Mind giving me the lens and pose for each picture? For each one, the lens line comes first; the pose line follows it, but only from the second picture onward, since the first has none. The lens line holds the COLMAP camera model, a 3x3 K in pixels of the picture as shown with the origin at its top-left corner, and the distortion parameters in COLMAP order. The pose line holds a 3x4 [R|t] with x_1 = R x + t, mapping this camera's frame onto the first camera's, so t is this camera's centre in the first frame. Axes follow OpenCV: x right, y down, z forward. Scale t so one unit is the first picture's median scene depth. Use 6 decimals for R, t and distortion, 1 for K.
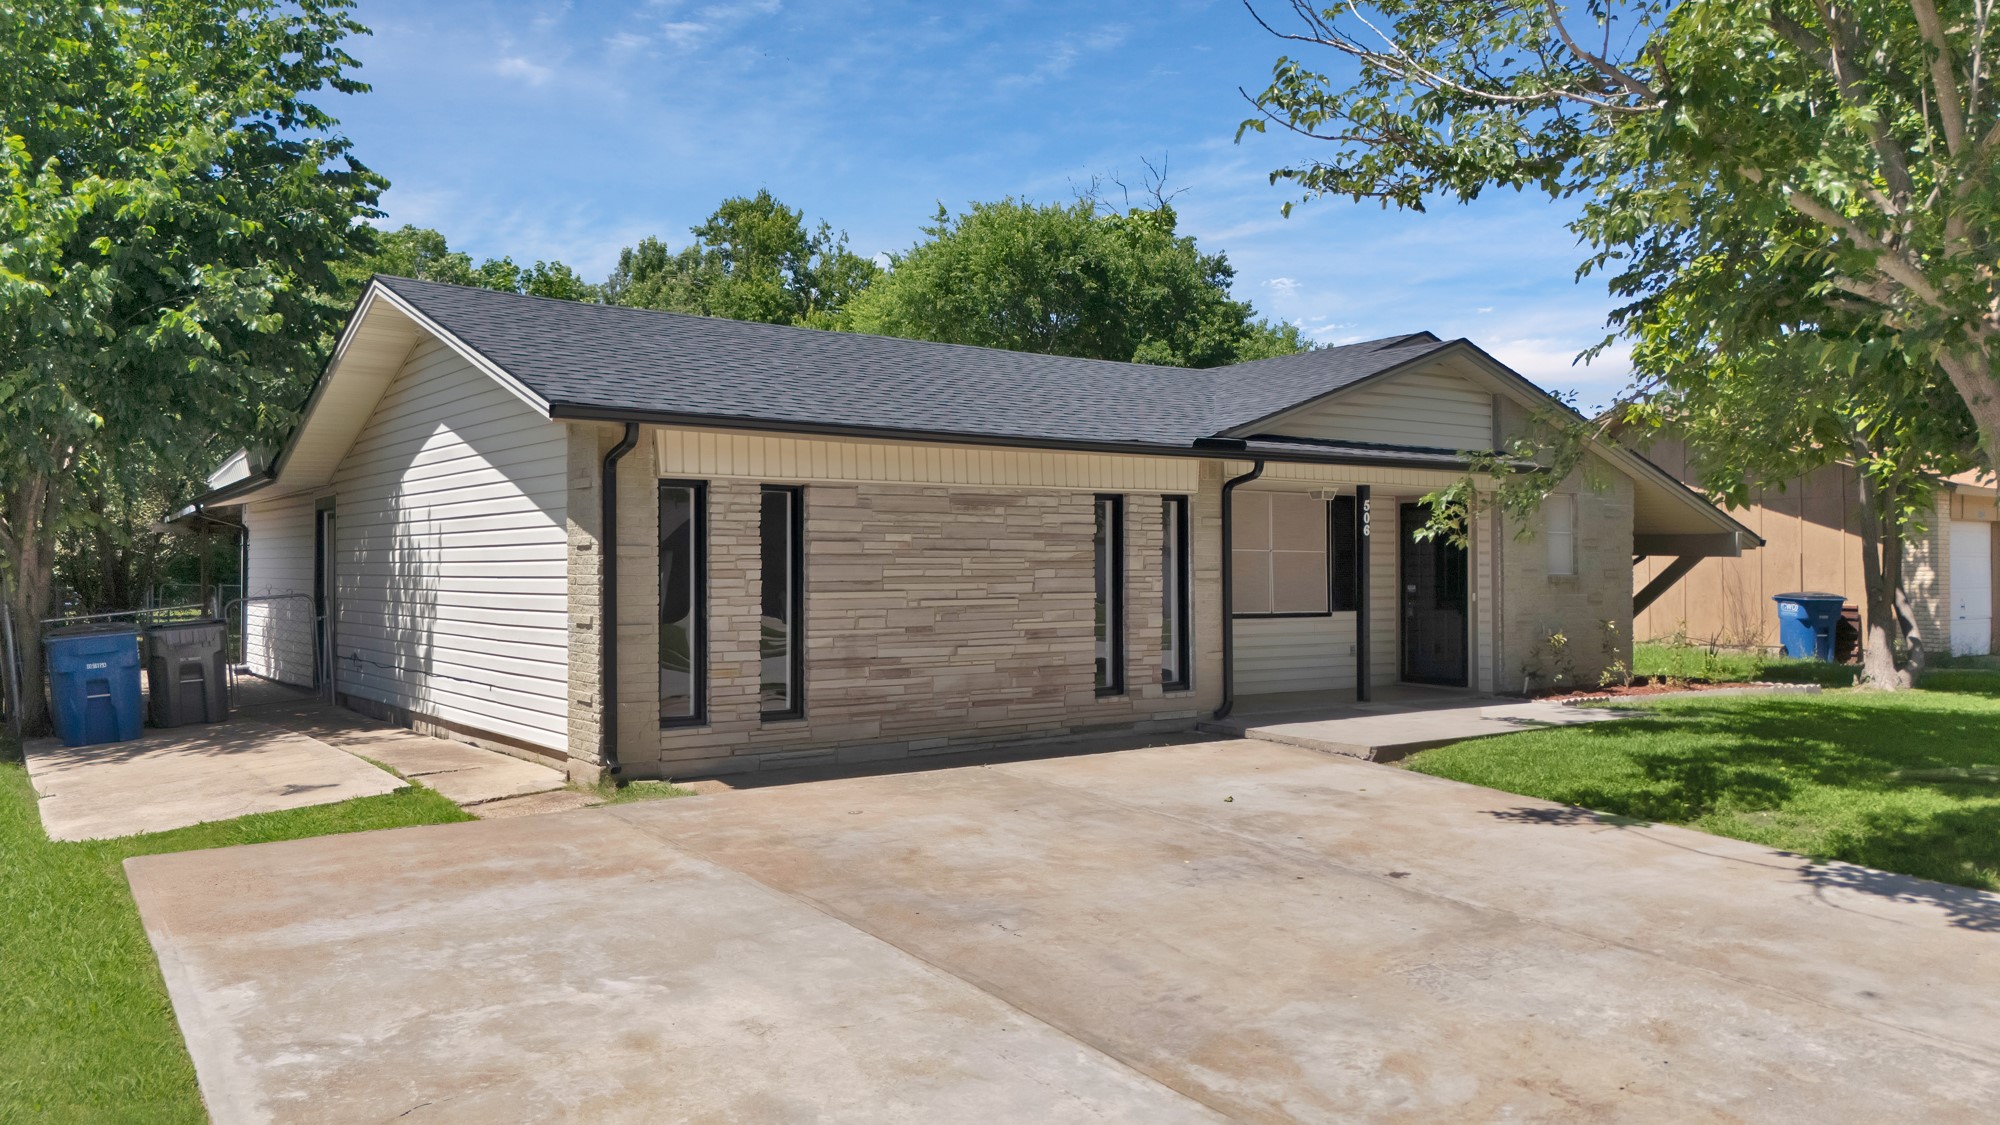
lens RADIAL K [[1483.8, 0, 1009.9], [0, 1483.8, 556.8], [0, 0, 1]] dist [0.122629, -0.129197]
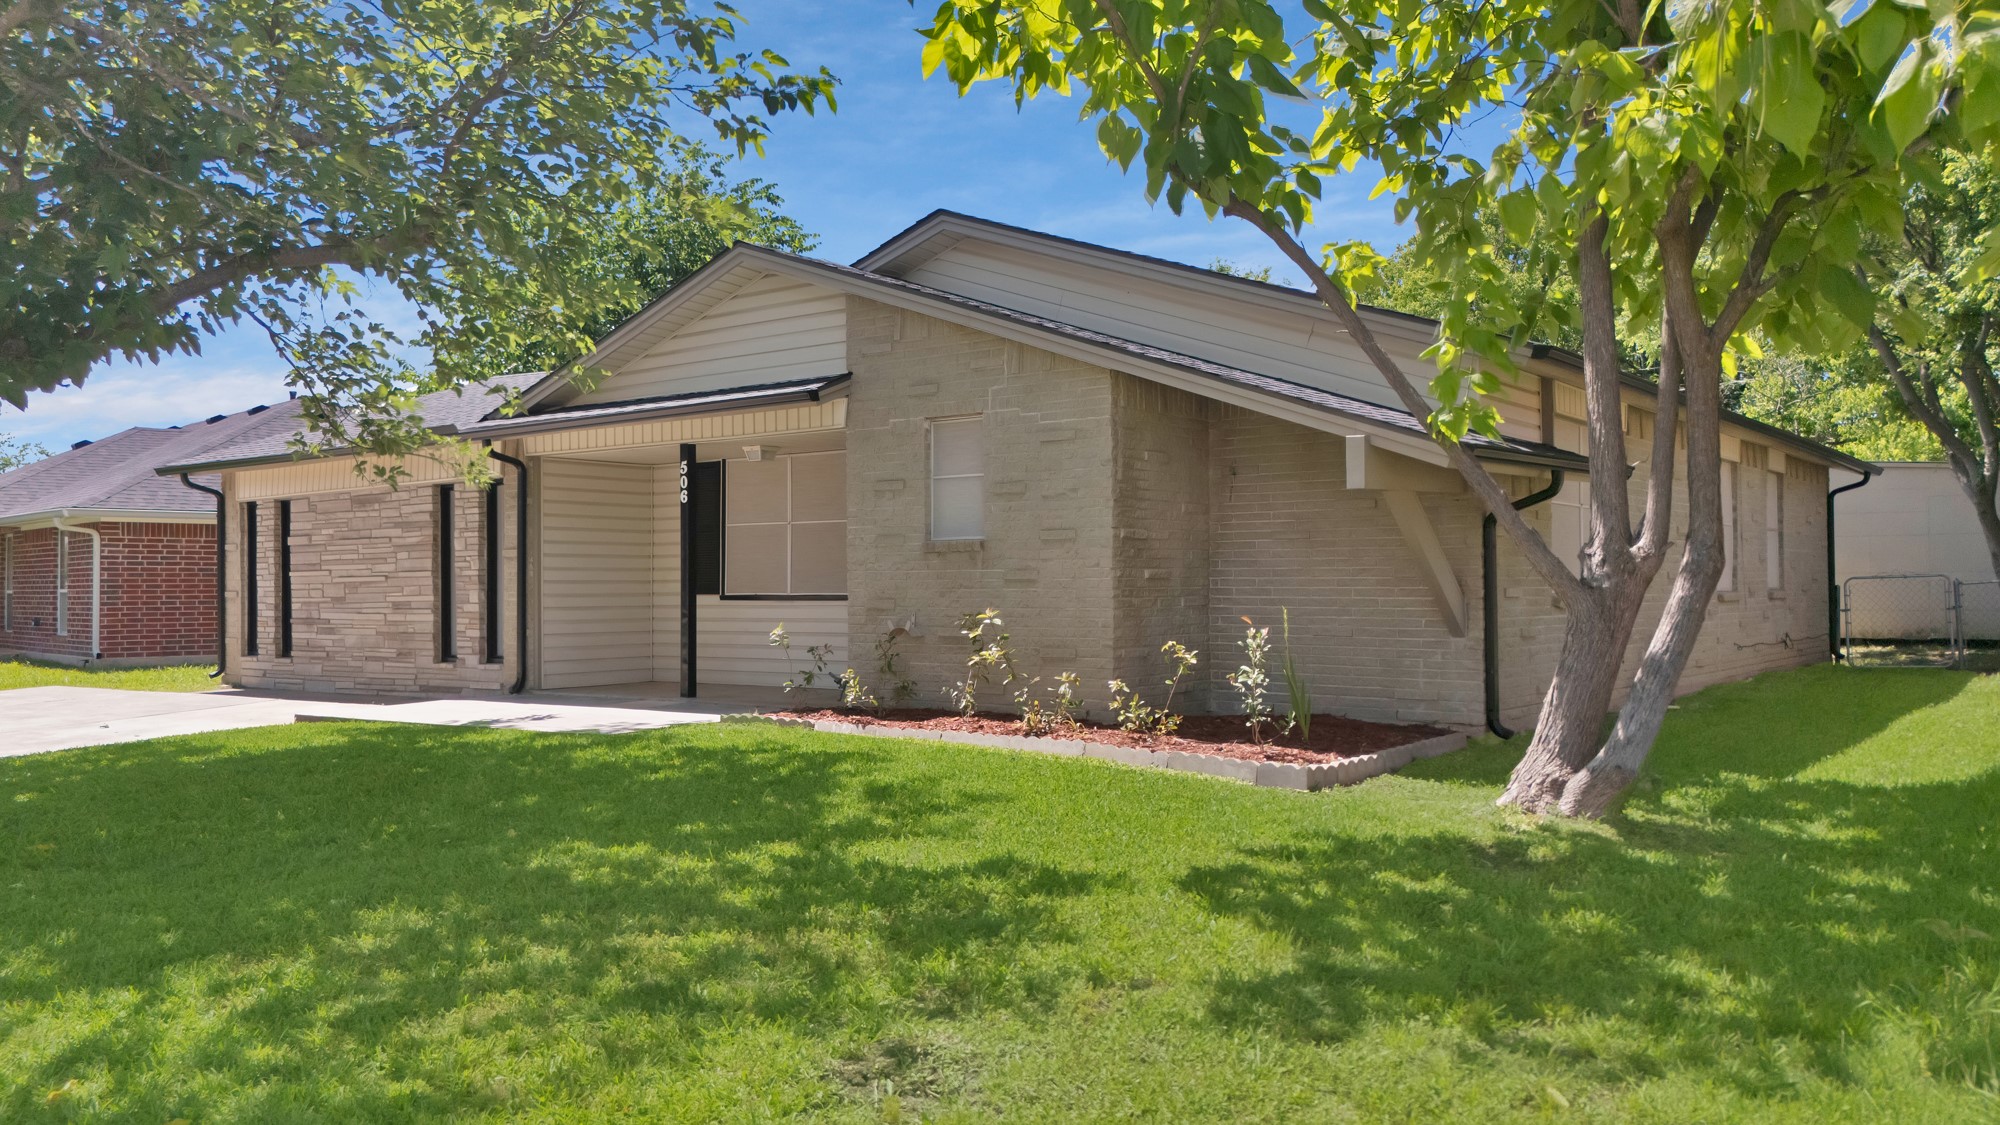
lens RADIAL K [[1483.8, 0, 1009.9], [0, 1483.8, 556.8], [0, 0, 1]] dist [0.122629, -0.129197]
pose [[0.258425, -0.014580, -0.965921, 1.350676], [0.023809, 0.999679, -0.008720, 0.035074], [0.965738, -0.020744, 0.258689, 1.173847]]
